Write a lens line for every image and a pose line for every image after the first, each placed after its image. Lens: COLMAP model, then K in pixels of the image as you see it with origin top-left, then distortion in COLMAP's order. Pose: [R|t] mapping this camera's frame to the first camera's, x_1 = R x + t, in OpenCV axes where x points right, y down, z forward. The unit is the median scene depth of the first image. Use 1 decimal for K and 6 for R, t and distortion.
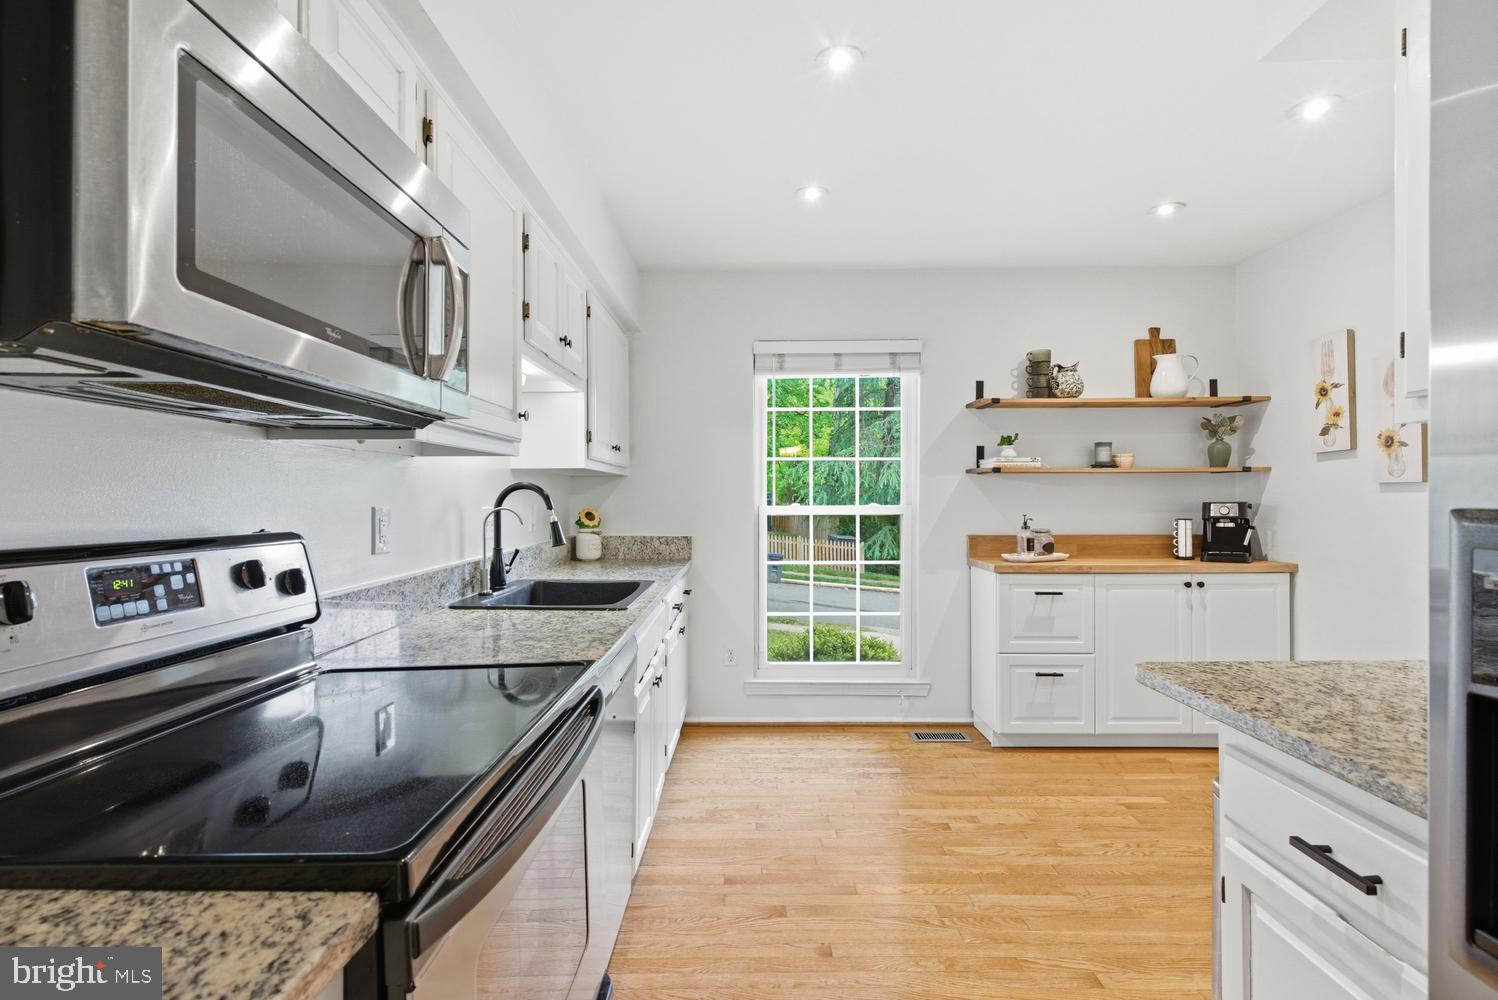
lens RADIAL K [[682.6, 0, 739.9], [0, 682.6, 506.3], [0, 0, 1]] dist [0.000114, -0.000082]
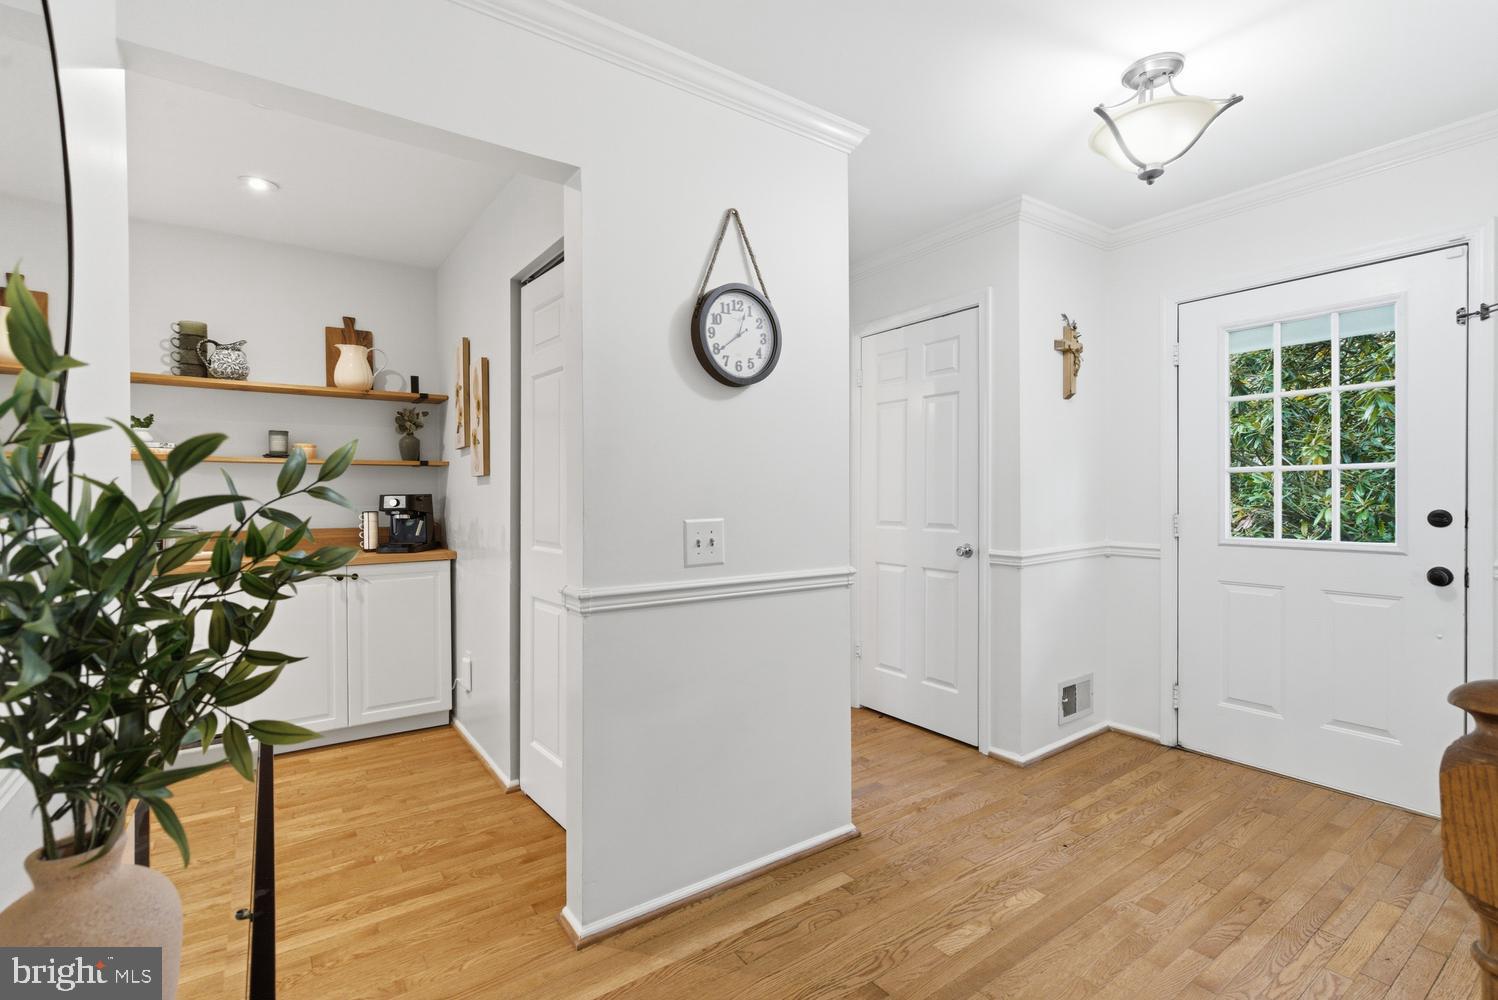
lens RADIAL K [[682.6, 0, 746.9], [0, 682.6, 498.9], [0, 0, 1]] dist [0.000114, -0.000082]
pose [[0.813585, -0.000963, 0.581446, 0.512903], [0.004751, 0.999976, -0.004991, 0.007820], [-0.581427, 0.006823, 0.813570, -0.134570]]
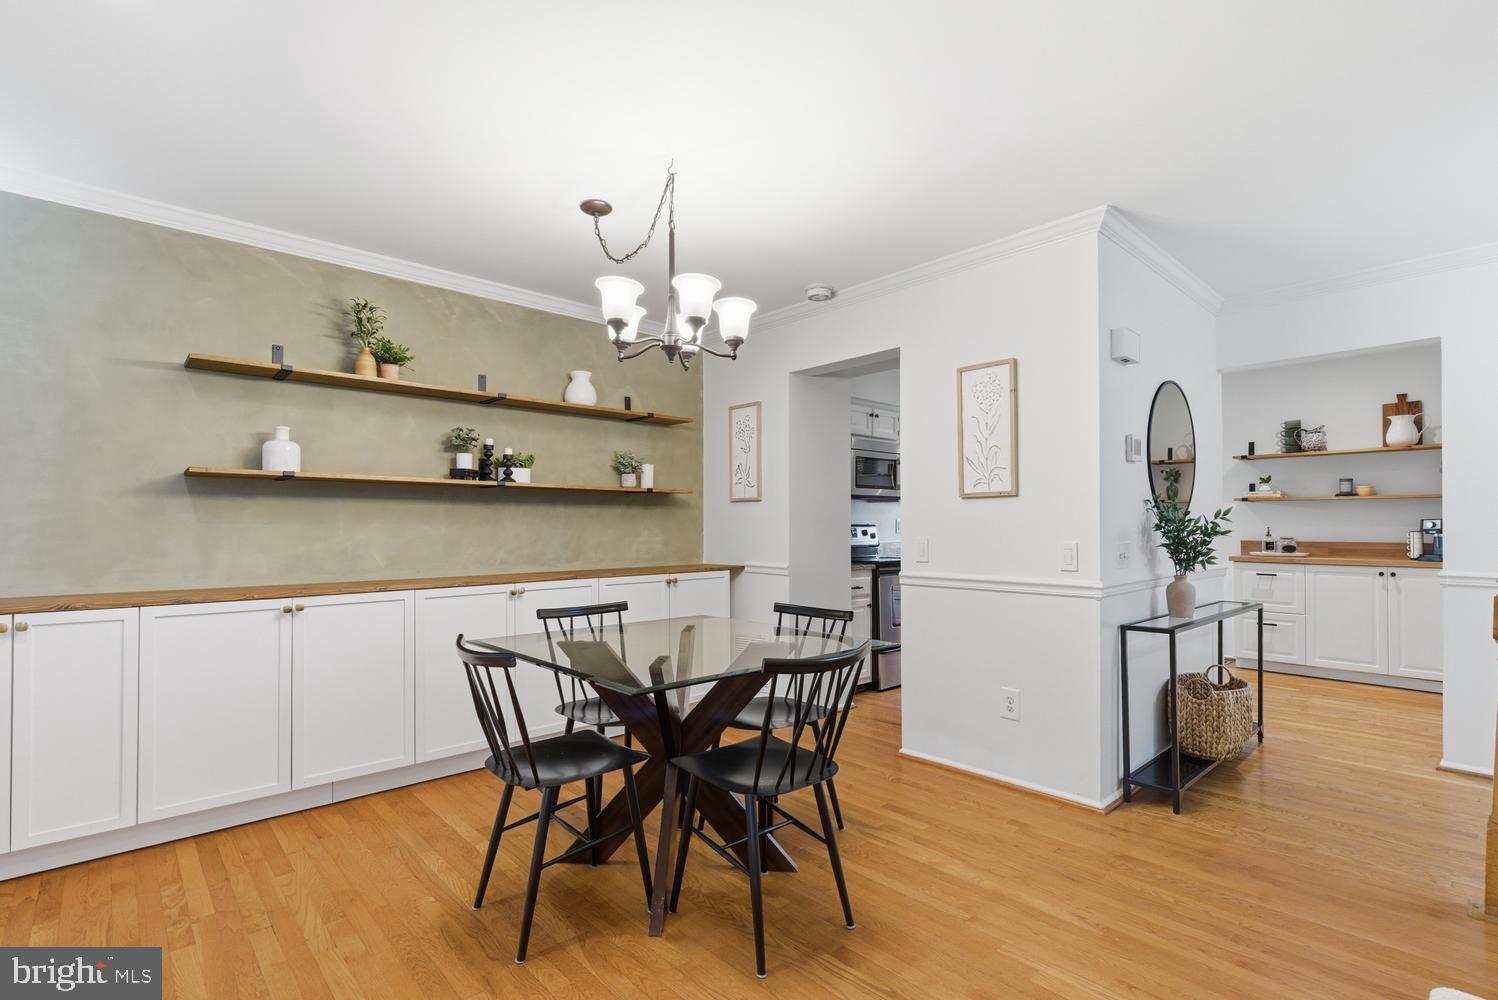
lens RADIAL K [[682.6, 0, 751.7], [0, 682.6, 521.8], [0, 0, 1]] dist [0.000114, -0.000082]
pose [[0.674531, 0.001040, -0.738246, 0.757586], [-0.008834, 0.999939, -0.006663, 0.020123], [0.738194, 0.011016, 0.674499, -0.936729]]
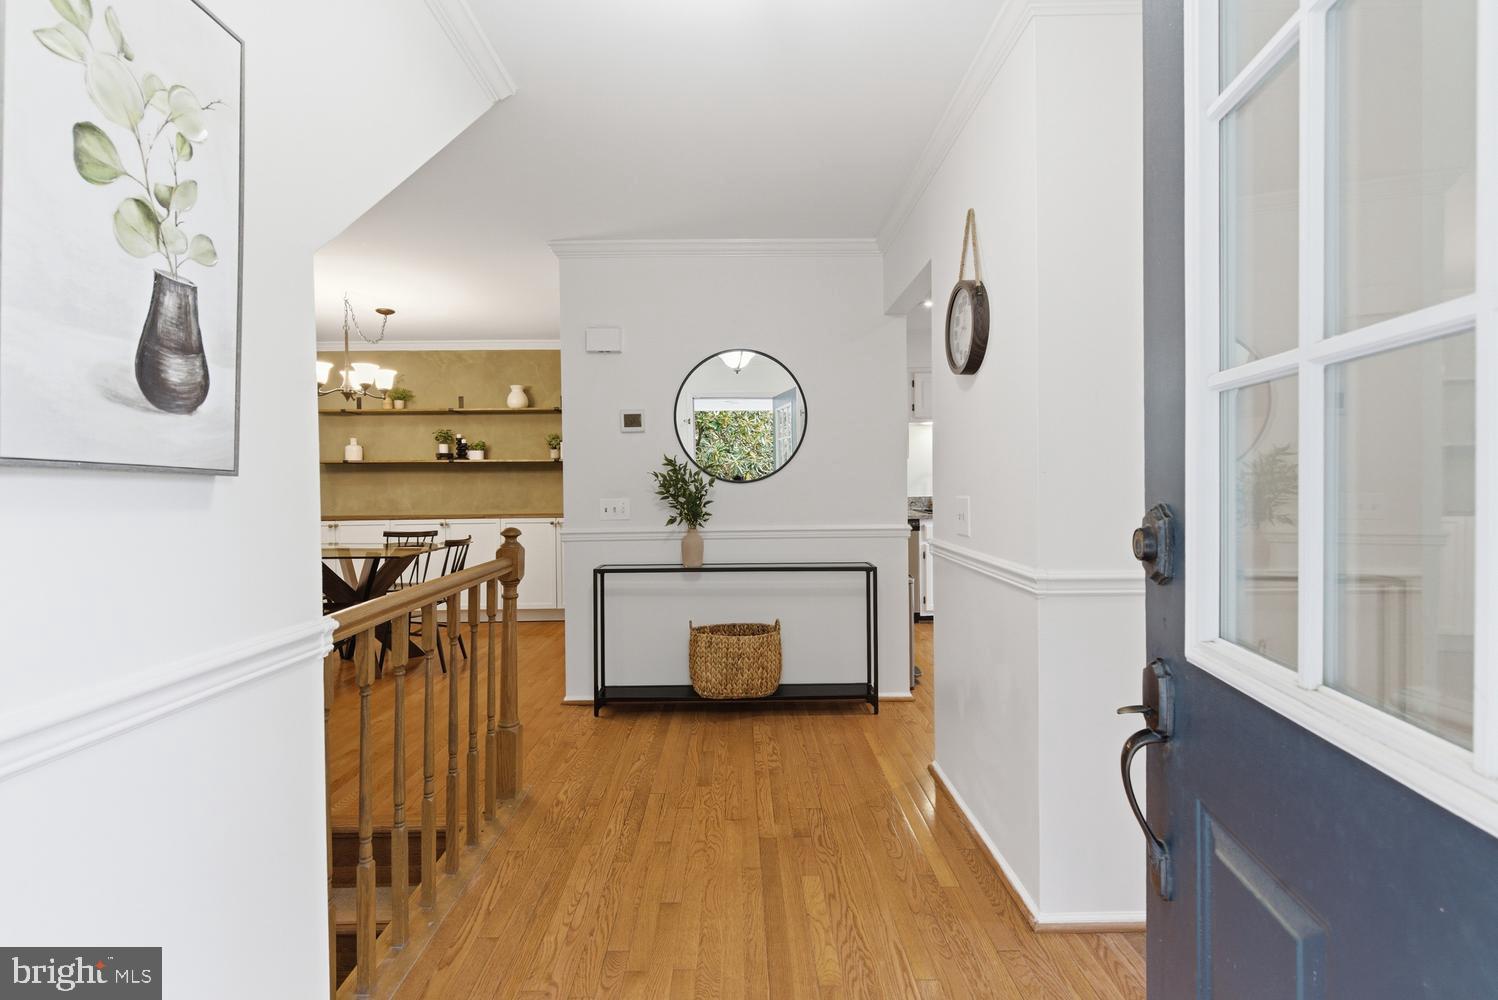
lens RADIAL K [[682.6, 0, 751.9], [0, 682.6, 492.0], [0, 0, 1]] dist [0.000114, -0.000082]
pose [[0.022496, 0.021581, -0.999514, 1.466613], [-0.000447, 0.999767, 0.021577, 0.002039], [0.999747, -0.000039, 0.022500, 0.125073]]
